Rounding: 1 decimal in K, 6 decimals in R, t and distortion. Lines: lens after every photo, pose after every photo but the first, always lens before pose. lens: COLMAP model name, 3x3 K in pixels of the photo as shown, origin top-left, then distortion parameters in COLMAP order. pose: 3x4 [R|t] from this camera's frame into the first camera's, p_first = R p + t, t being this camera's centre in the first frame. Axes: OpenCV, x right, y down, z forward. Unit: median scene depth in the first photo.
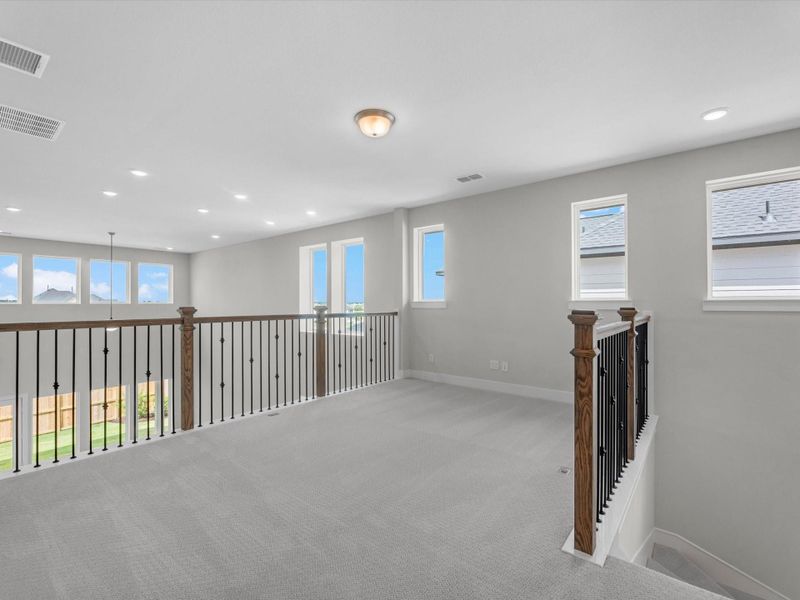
lens RADIAL K [[365.5, 0, 400.6], [0, 365.5, 305.0], [0, 0, 1]] dist [-0.001589, -0.000684]
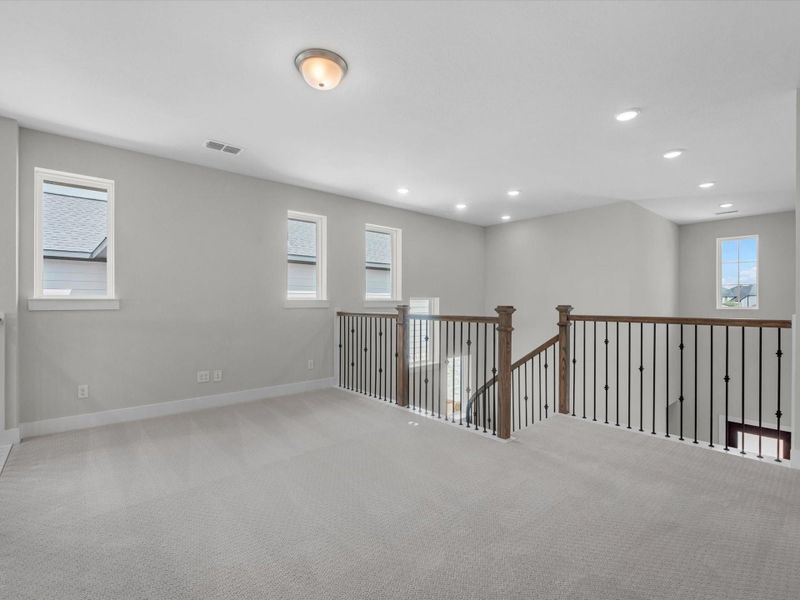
lens RADIAL K [[365.5, 0, 400.6], [0, 365.5, 305.0], [0, 0, 1]] dist [-0.001589, -0.000684]
pose [[0.200015, -0.002558, 0.979789, -0.638967], [-0.001194, 0.999995, 0.002855, -0.002466], [-0.979792, -0.001740, 0.200011, 0.550663]]
